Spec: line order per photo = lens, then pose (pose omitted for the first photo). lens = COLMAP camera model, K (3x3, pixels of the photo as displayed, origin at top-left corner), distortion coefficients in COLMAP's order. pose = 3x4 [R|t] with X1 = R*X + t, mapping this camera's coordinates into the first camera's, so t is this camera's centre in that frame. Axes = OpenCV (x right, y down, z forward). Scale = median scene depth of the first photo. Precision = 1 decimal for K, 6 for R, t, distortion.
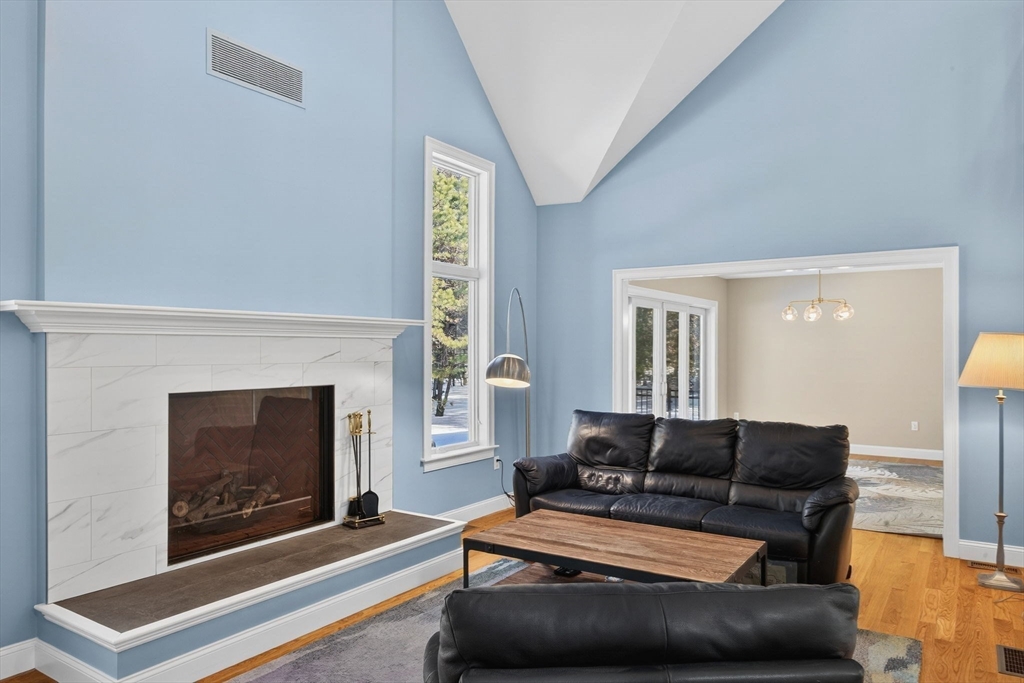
lens RADIAL K [[692.2, 0, 518.2], [0, 692.2, 347.9], [0, 0, 1]] dist [0.003342, 0.004280]
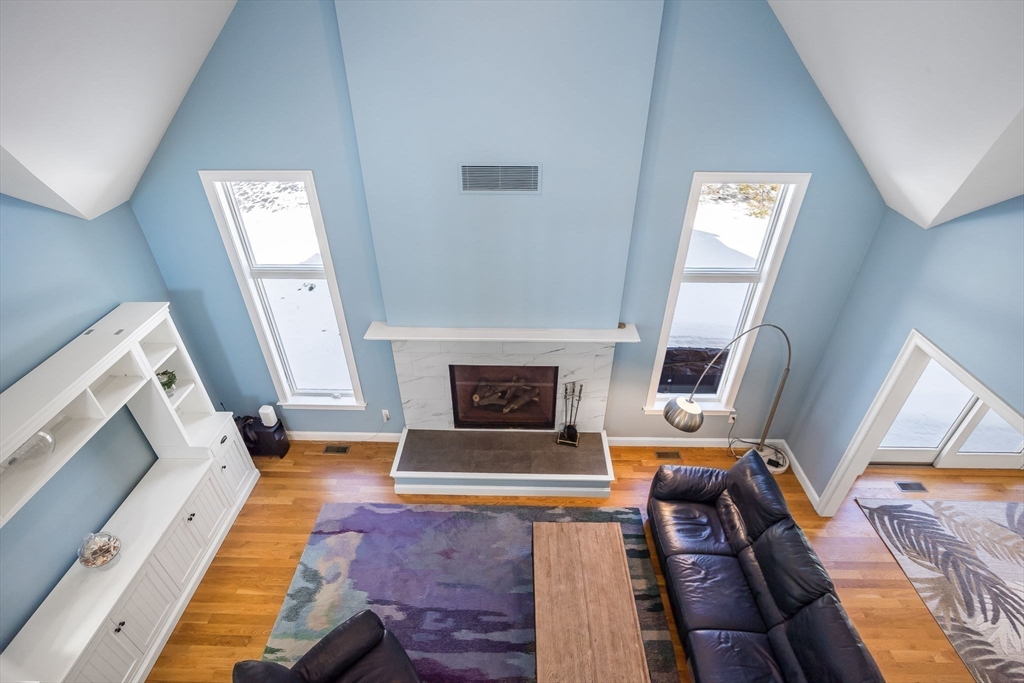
lens RADIAL K [[479.3, 0, 511.4], [0, 479.3, 338.7], [0, 0, 1]] dist [-0.010306, 0.002459]
pose [[0.533266, 0.468991, -0.704042, 0.422467], [0.005172, 0.830429, 0.557100, -0.622360], [0.845932, -0.300724, 0.440414, 0.479120]]
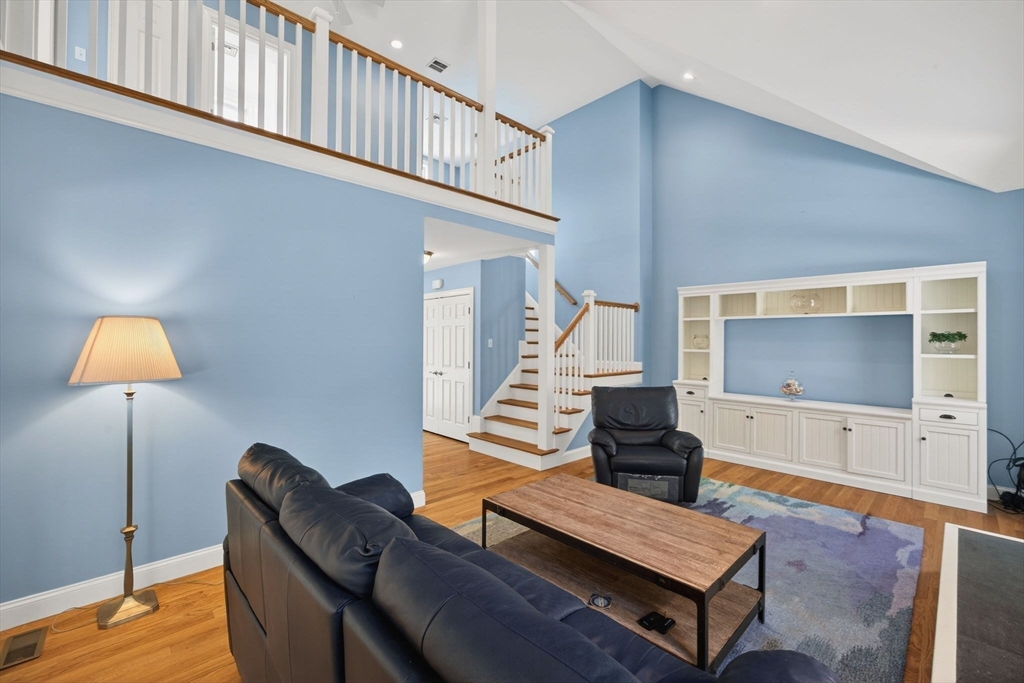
lens RADIAL K [[427.9, 0, 520.3], [0, 427.9, 341.6], [0, 0, 1]] dist [0.000104, 0.000246]
pose [[-0.977450, -0.007056, 0.211047, 0.113359], [-0.007250, 0.999974, -0.000144, 0.005213], [-0.211040, -0.001671, -0.977476, 1.390704]]
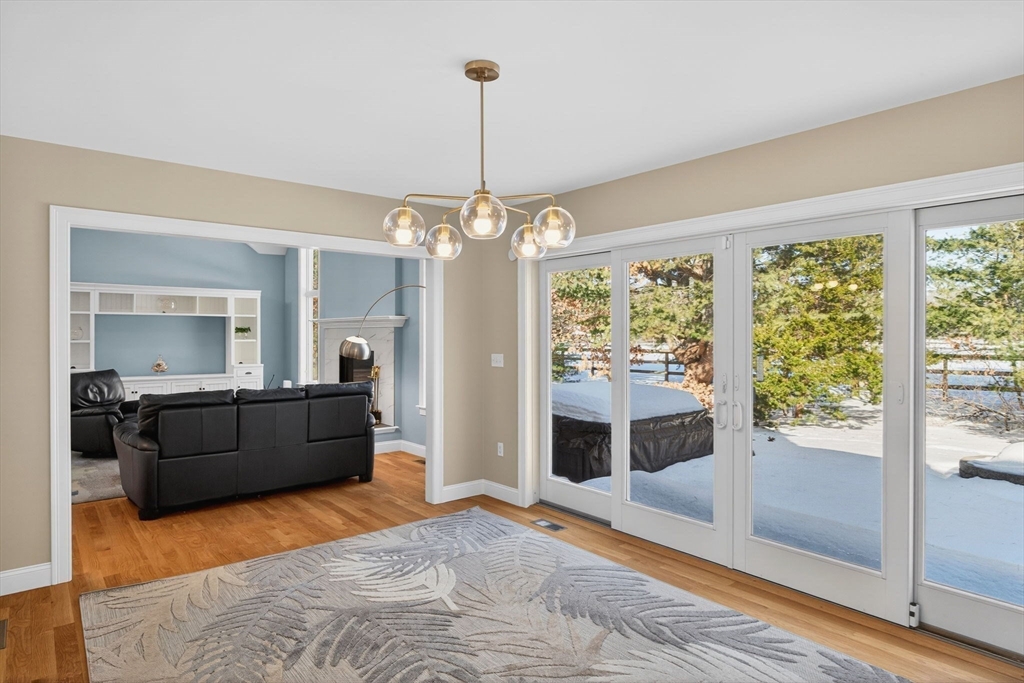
lens RADIAL K [[586.7, 0, 505.3], [0, 586.7, 336.6], [0, 0, 1]] dist [-0.005195, 0.001566]
pose [[-0.297423, 0.002371, -0.954743, 1.282615], [0.001015, 0.999997, 0.002167, 0.009800], [0.954745, -0.000325, -0.297424, 1.939873]]
